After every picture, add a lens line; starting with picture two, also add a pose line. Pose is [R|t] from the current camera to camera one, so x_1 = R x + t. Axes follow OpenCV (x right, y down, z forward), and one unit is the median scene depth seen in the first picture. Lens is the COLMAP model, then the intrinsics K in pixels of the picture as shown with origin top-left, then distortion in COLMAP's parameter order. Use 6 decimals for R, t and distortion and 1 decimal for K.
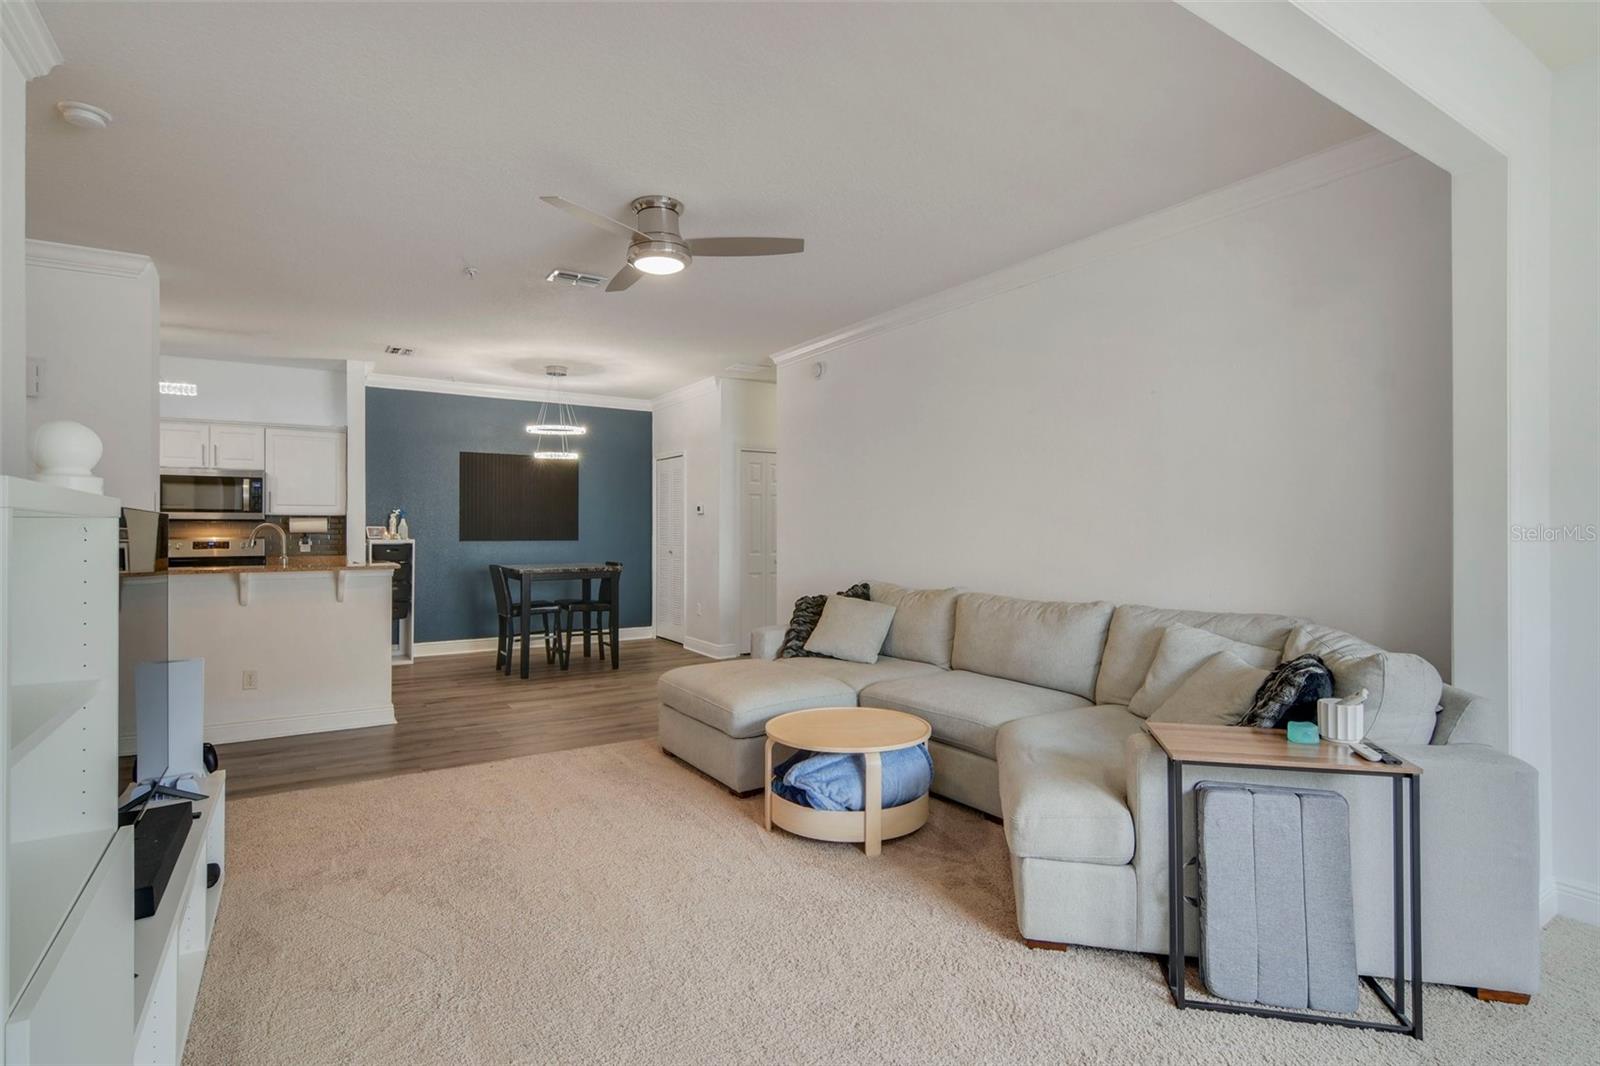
lens RADIAL K [[784.6, 0, 800.0], [0, 784.6, 533.0], [0, 0, 1]] dist [0.007806, 0.000464]
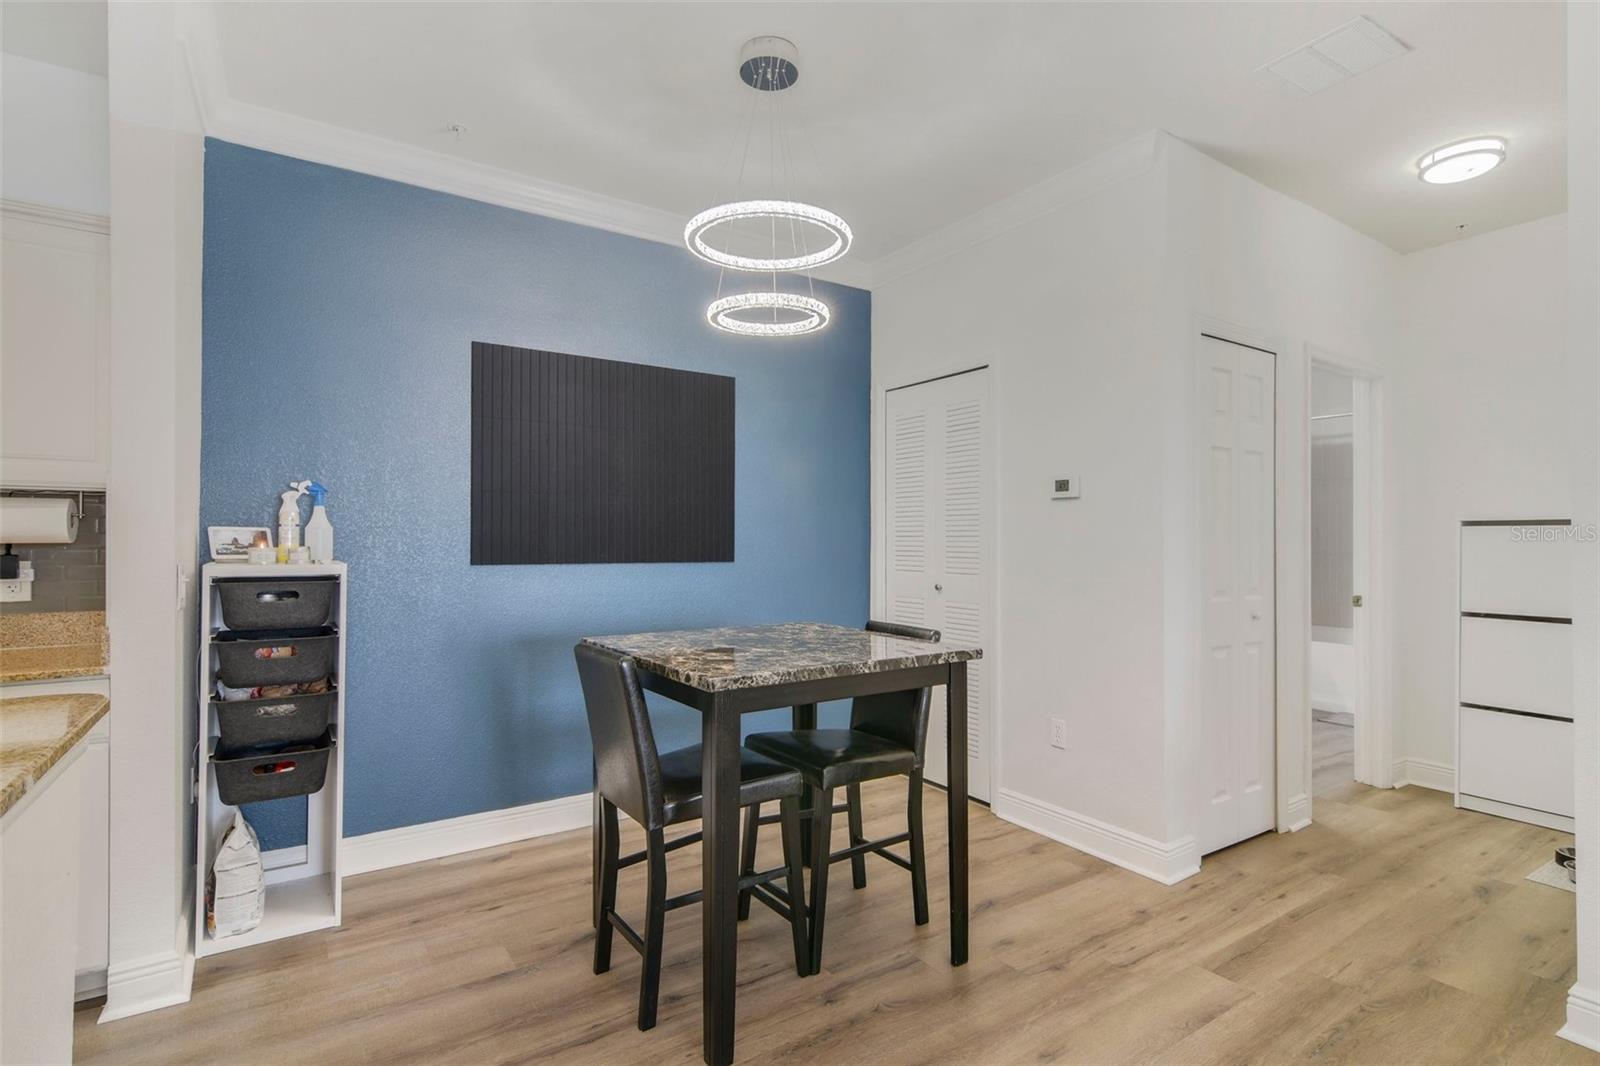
lens RADIAL K [[784.6, 0, 800.0], [0, 784.6, 533.0], [0, 0, 1]] dist [0.007806, 0.000464]
pose [[0.999853, -0.000013, 0.017120, -0.300682], [0.000307, 0.999852, -0.017186, 0.000901], [-0.017117, 0.017188, 0.999706, 0.659460]]
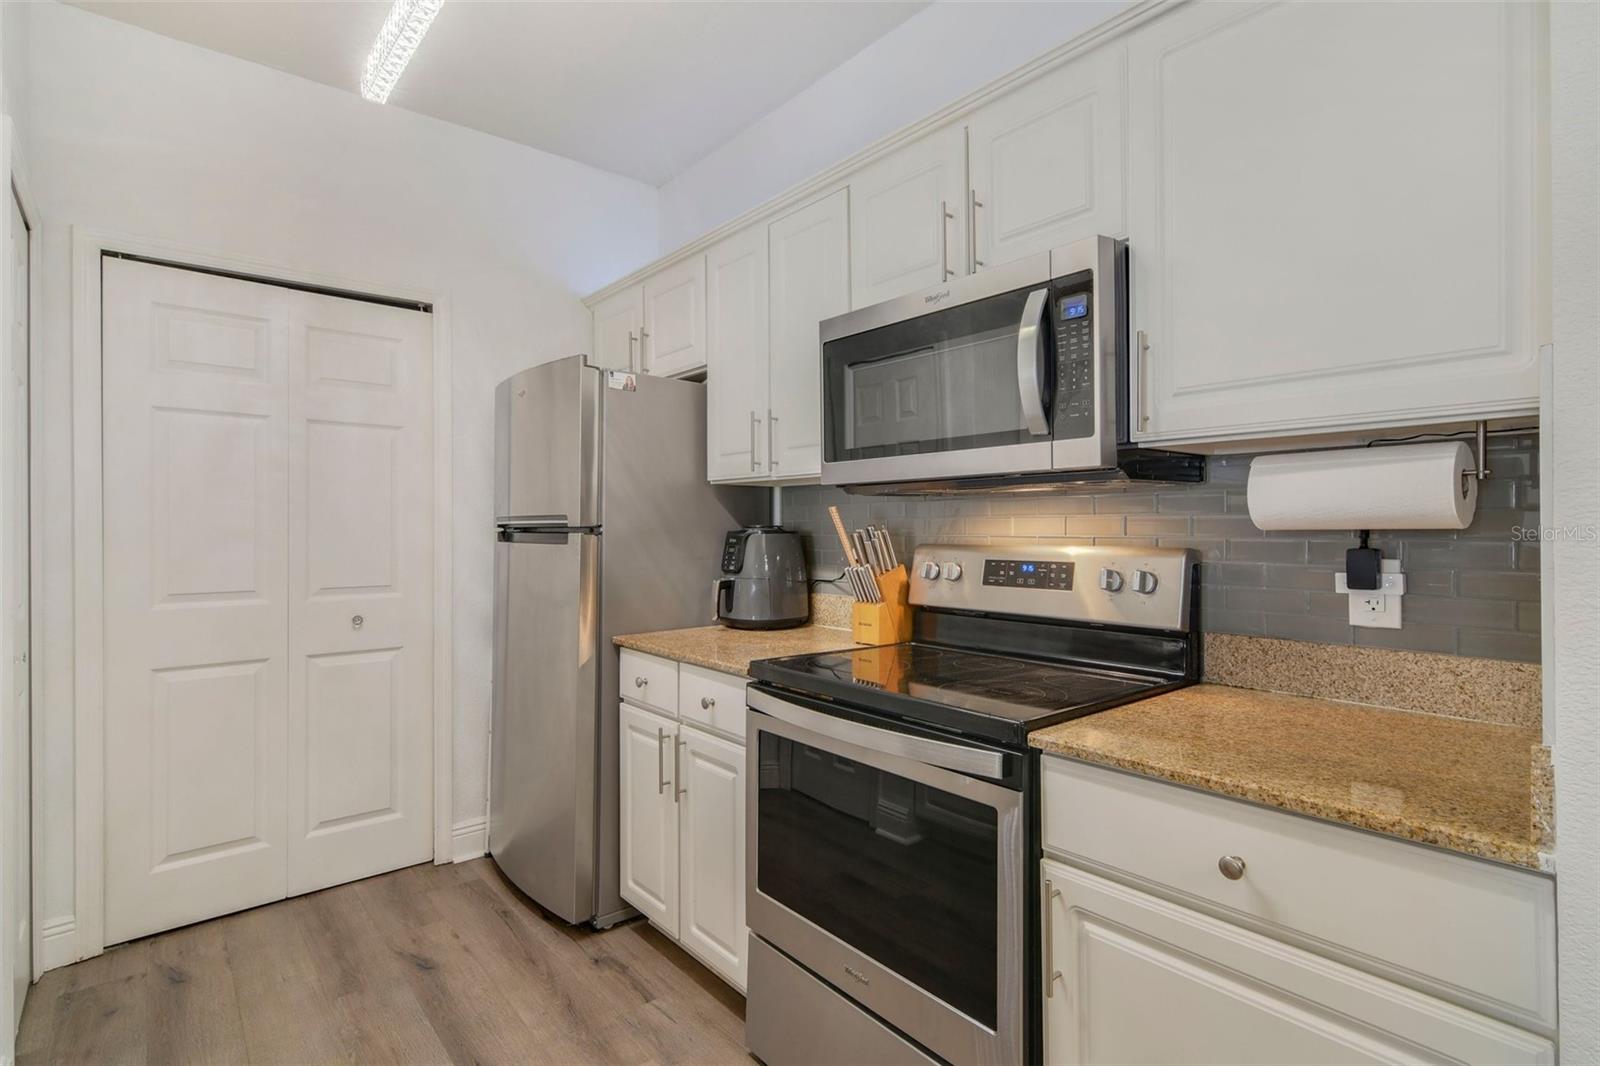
lens RADIAL K [[784.6, 0, 800.0], [0, 784.6, 533.0], [0, 0, 1]] dist [0.007806, 0.000464]
pose [[0.127399, 0.005431, -0.991837, -0.450888], [-0.003071, 0.999982, 0.005081, -0.000232], [0.991847, 0.002398, 0.127414, 0.833091]]
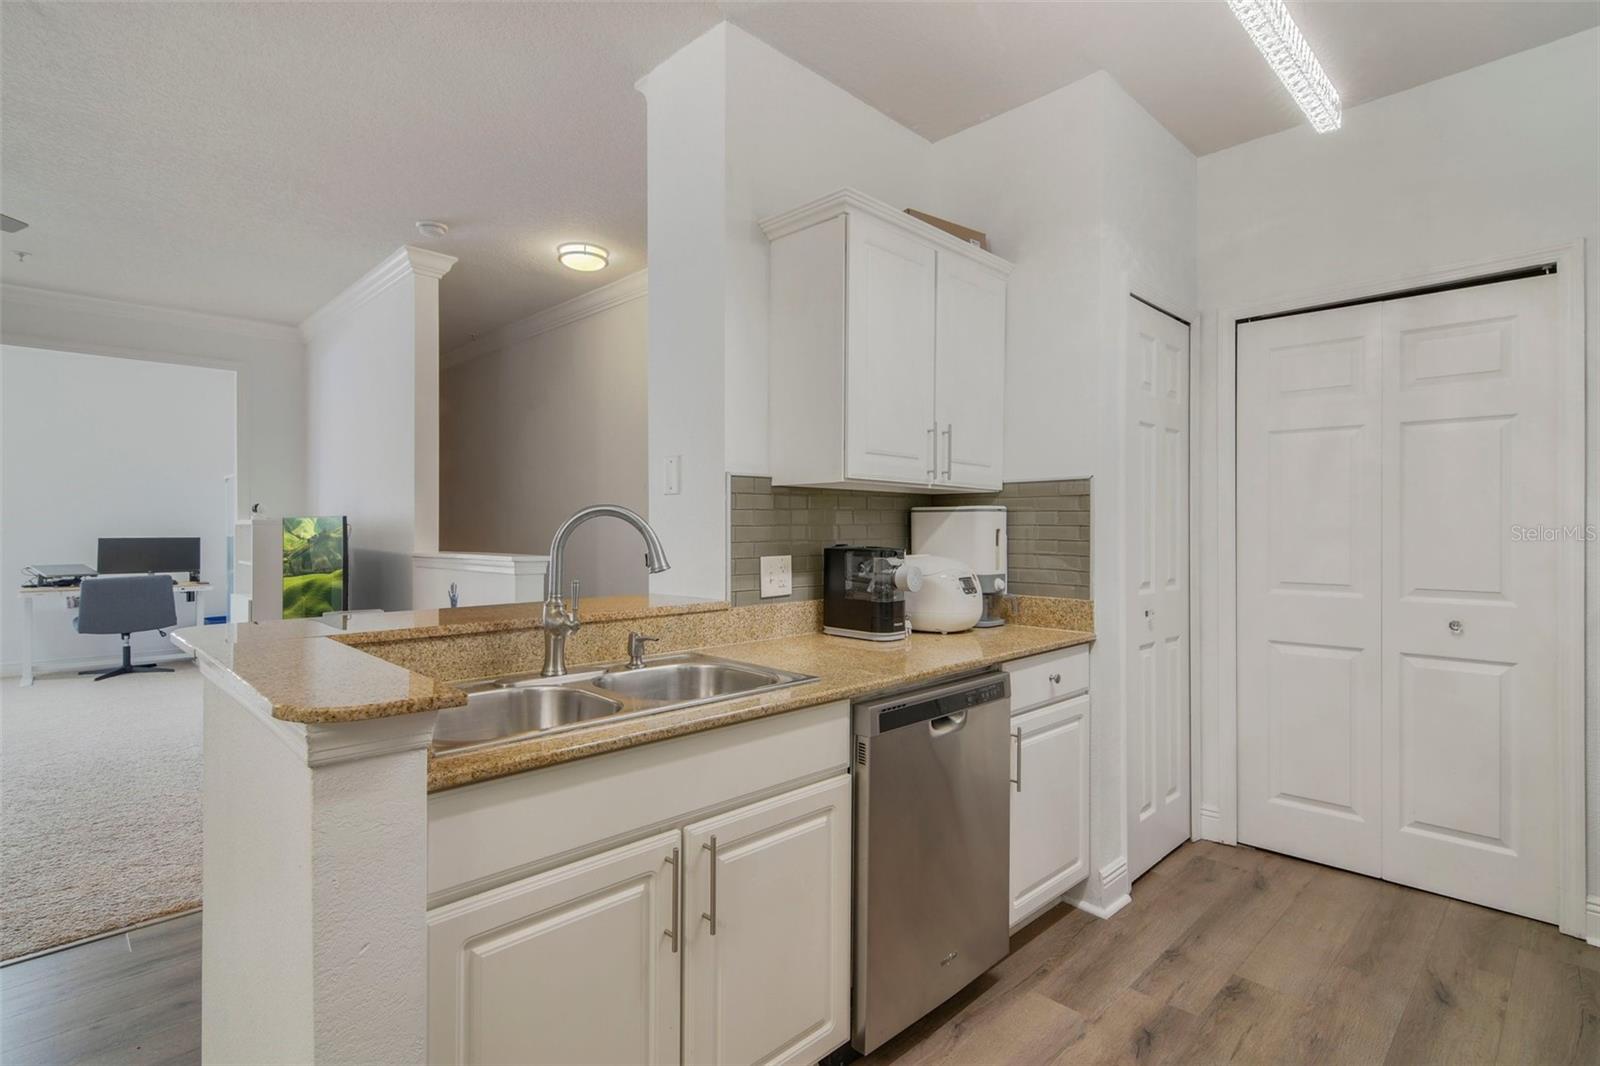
lens RADIAL K [[784.6, 0, 800.0], [0, 784.6, 533.0], [0, 0, 1]] dist [0.007806, 0.000464]
pose [[-0.979143, 0.001053, -0.203170, -0.486742], [-0.001756, 0.999905, 0.013644, -0.002503], [0.203165, 0.013716, -0.979048, 0.965240]]
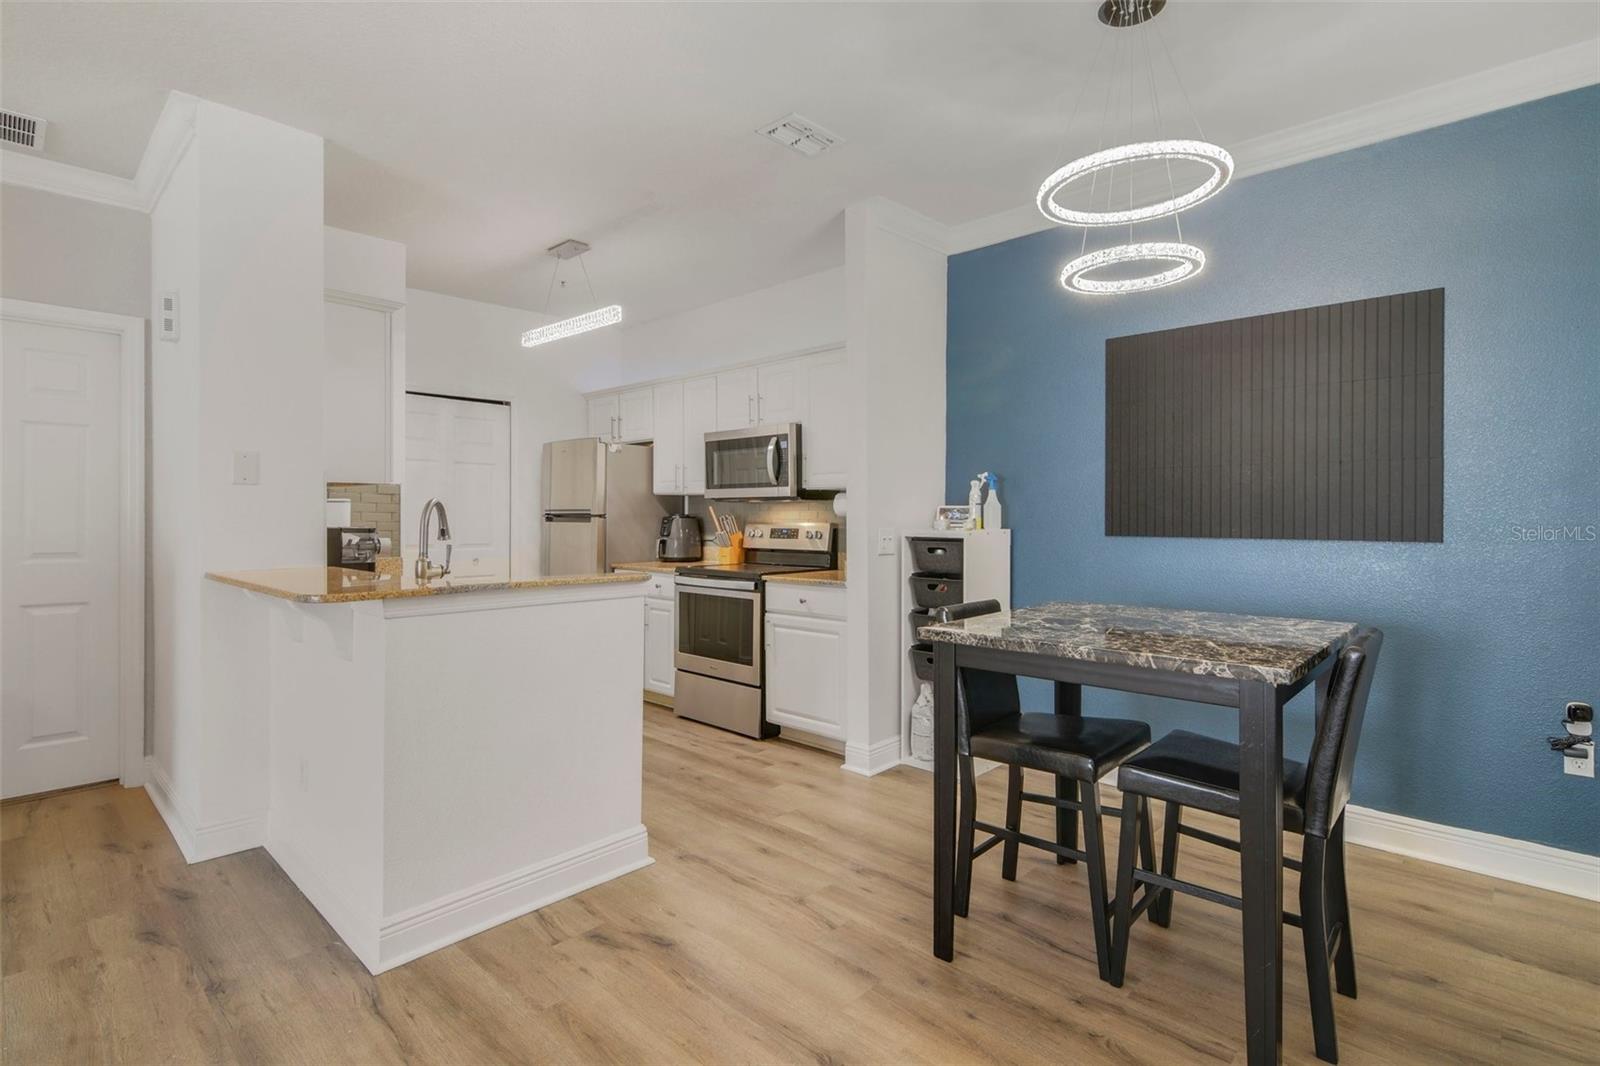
lens RADIAL K [[760.3, 0, 803.1], [0, 760.3, 518.8], [0, 0, 1]] dist [-0.000807, -0.000035]
pose [[0.251036, 0.003125, -0.967973, -0.054701], [-0.006257, 0.999979, 0.001606, 0.000709], [0.967957, 0.005653, 0.251051, 0.791661]]
